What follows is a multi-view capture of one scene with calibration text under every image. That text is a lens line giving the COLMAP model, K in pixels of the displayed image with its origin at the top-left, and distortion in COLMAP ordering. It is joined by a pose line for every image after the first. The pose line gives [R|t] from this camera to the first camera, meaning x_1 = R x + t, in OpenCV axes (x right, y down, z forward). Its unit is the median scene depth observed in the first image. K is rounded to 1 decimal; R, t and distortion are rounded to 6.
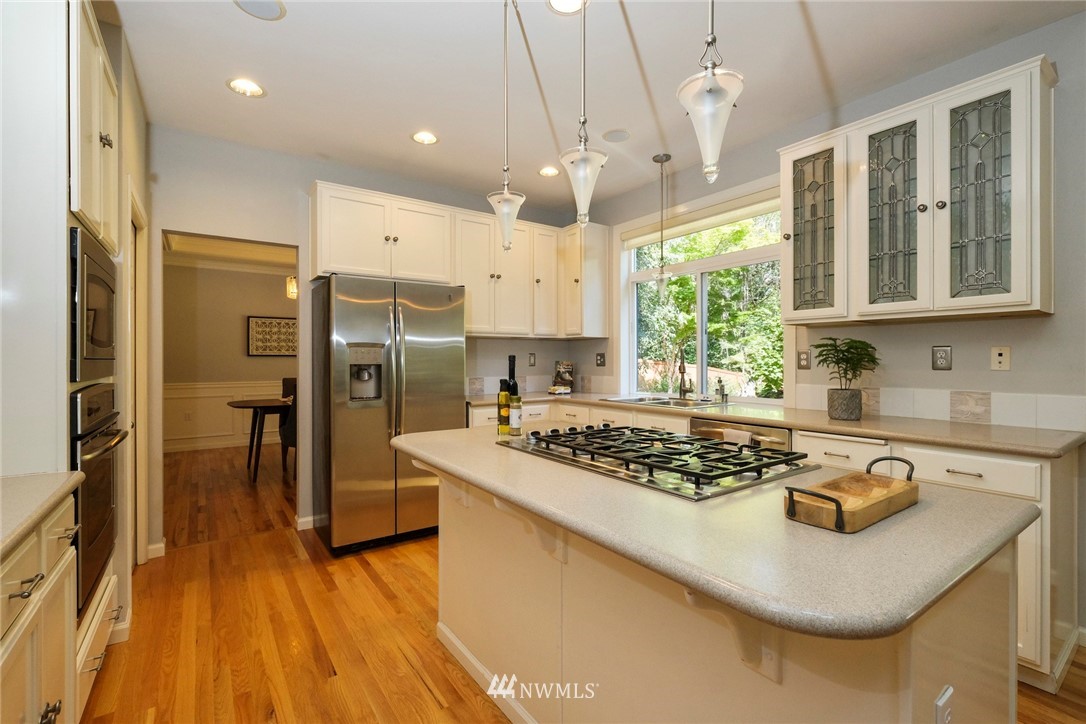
lens RADIAL K [[481.0, 0, 543.5], [0, 481.0, 359.0], [0, 0, 1]] dist [0.001320, 0.000175]
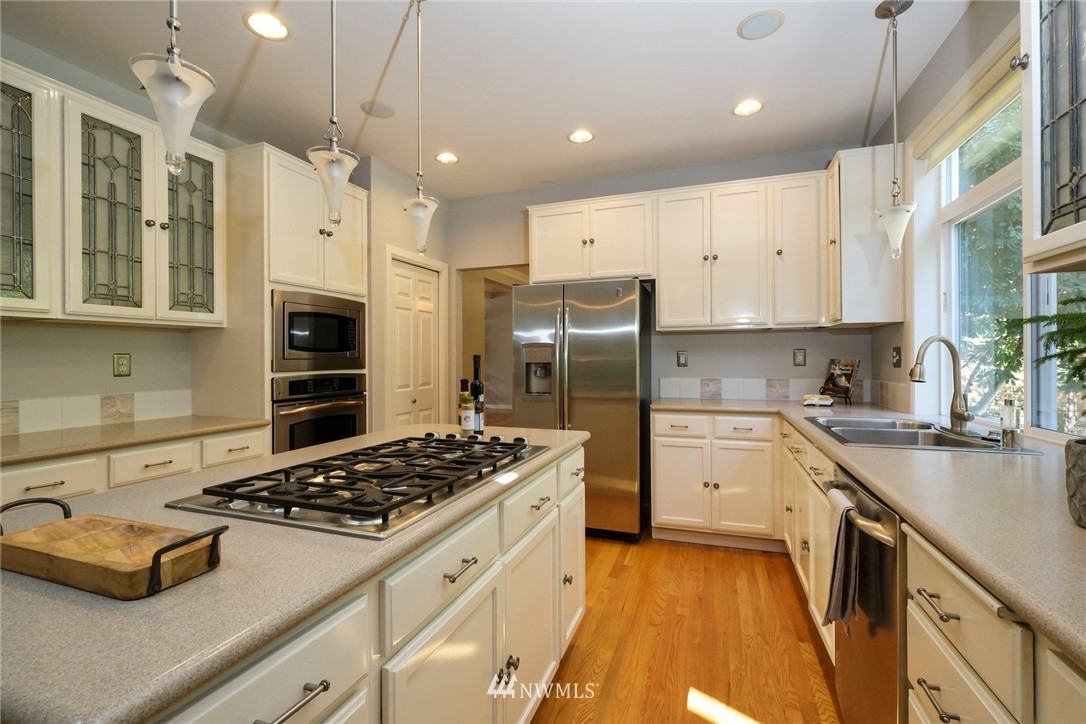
lens RADIAL K [[481.0, 0, 543.5], [0, 481.0, 359.0], [0, 0, 1]] dist [0.001320, 0.000175]
pose [[0.571278, 0.000255, -0.820756, 0.474669], [0.005658, 0.999975, 0.004249, -0.001677], [0.820737, -0.007072, 0.571263, 0.323738]]
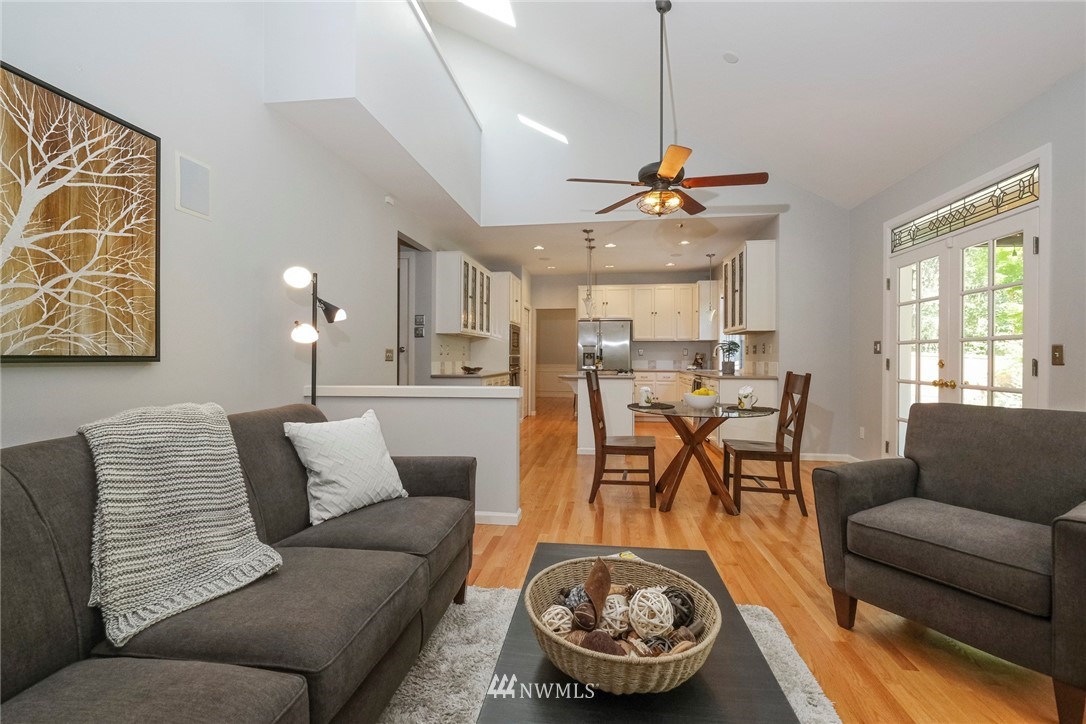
lens RADIAL K [[481.0, 0, 543.5], [0, 481.0, 359.0], [0, 0, 1]] dist [0.001320, 0.000175]
pose [[0.731843, 0.004396, -0.681459, 1.134637], [-0.004432, 0.999989, 0.001691, 0.036299], [0.681459, 0.001783, 0.731854, -1.024153]]
